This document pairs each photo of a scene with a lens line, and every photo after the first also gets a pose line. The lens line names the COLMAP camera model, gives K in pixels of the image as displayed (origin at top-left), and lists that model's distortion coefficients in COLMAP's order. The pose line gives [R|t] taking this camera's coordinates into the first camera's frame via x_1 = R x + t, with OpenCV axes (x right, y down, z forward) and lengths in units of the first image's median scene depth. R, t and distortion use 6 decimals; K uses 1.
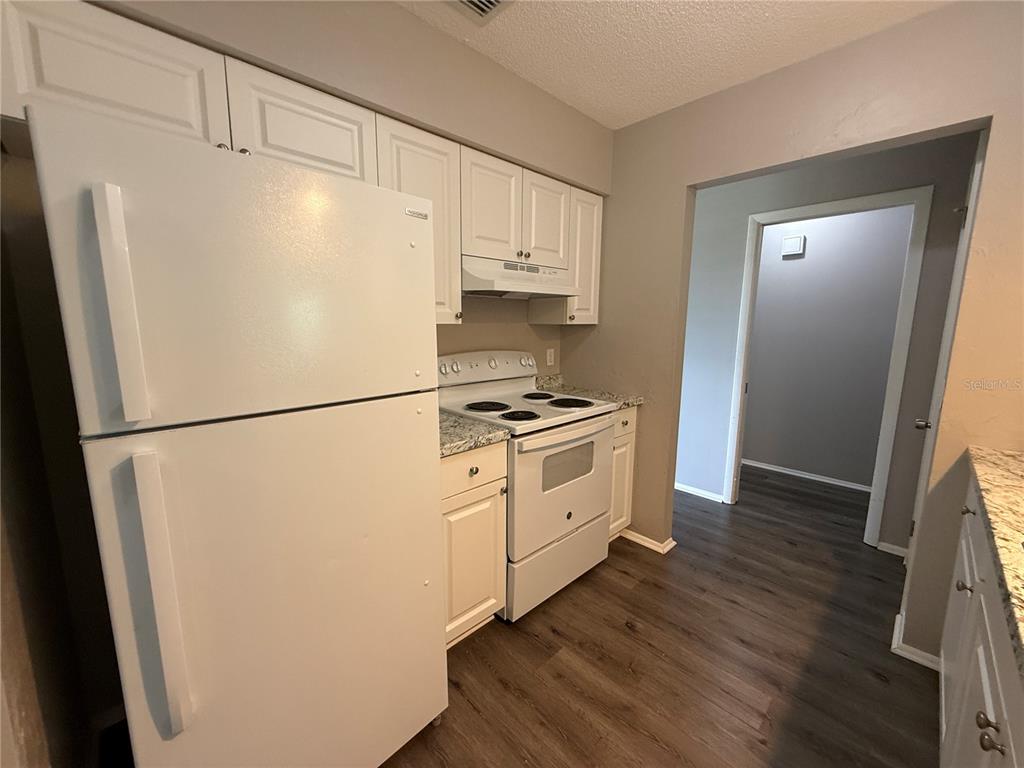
lens RADIAL K [[408.2, 0, 508.6], [0, 408.2, 383.5], [0, 0, 1]] dist [-0.000544, -0.000238]
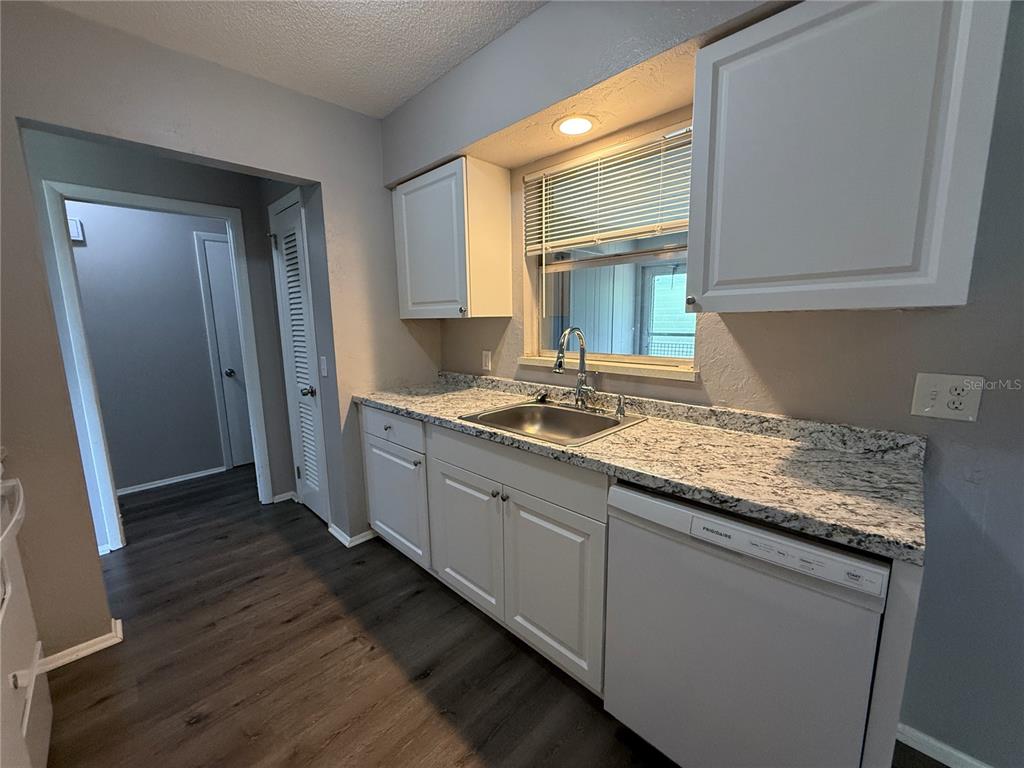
lens RADIAL K [[408.2, 0, 508.6], [0, 408.2, 383.5], [0, 0, 1]] dist [-0.000544, -0.000238]
pose [[-0.026342, -0.162482, 0.986360, -0.326418], [0.166159, 0.972265, 0.164597, -0.036677], [-0.985747, 0.168229, 0.001386, 0.290539]]
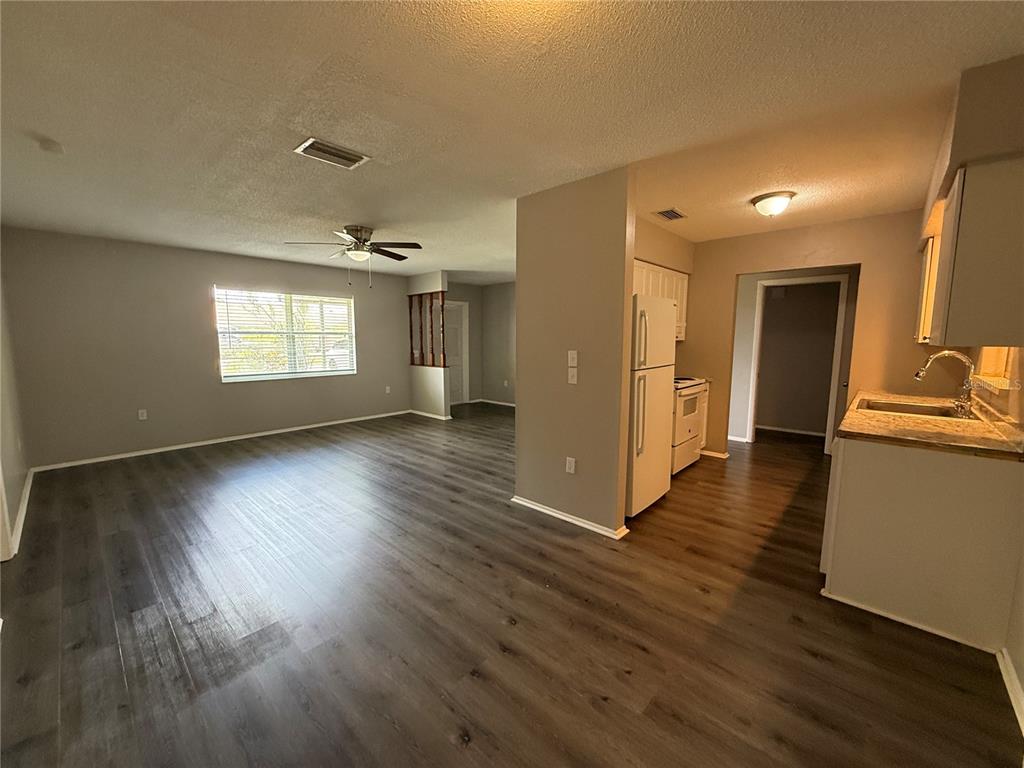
lens RADIAL K [[408.2, 0, 508.6], [0, 408.2, 383.5], [0, 0, 1]] dist [-0.000544, -0.000238]
pose [[0.998164, -0.014096, 0.058911, -0.772804], [0.015947, 0.999390, -0.031074, 0.112471], [-0.058437, 0.031956, 0.997780, -0.886370]]
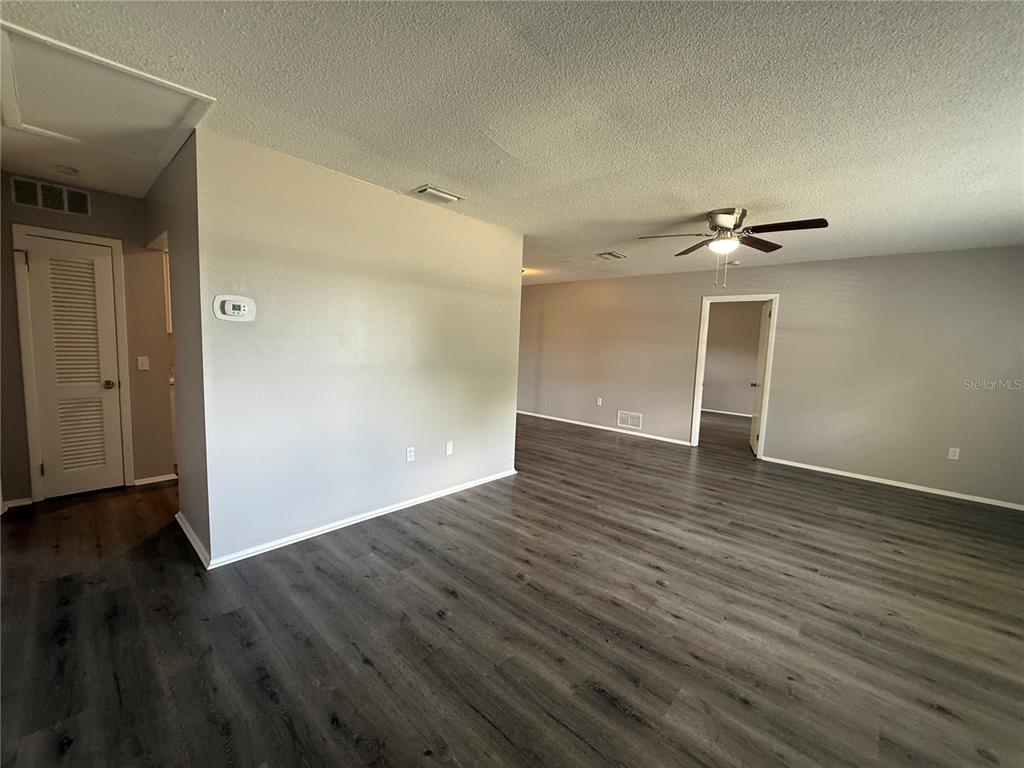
lens RADIAL K [[408.2, 0, 508.6], [0, 408.2, 383.5], [0, 0, 1]] dist [-0.000544, -0.000238]
pose [[-0.997281, -0.037926, -0.063184, -0.500016], [-0.052398, 0.967825, 0.246106, -0.370046], [0.051818, 0.248748, -0.967181, 2.383599]]
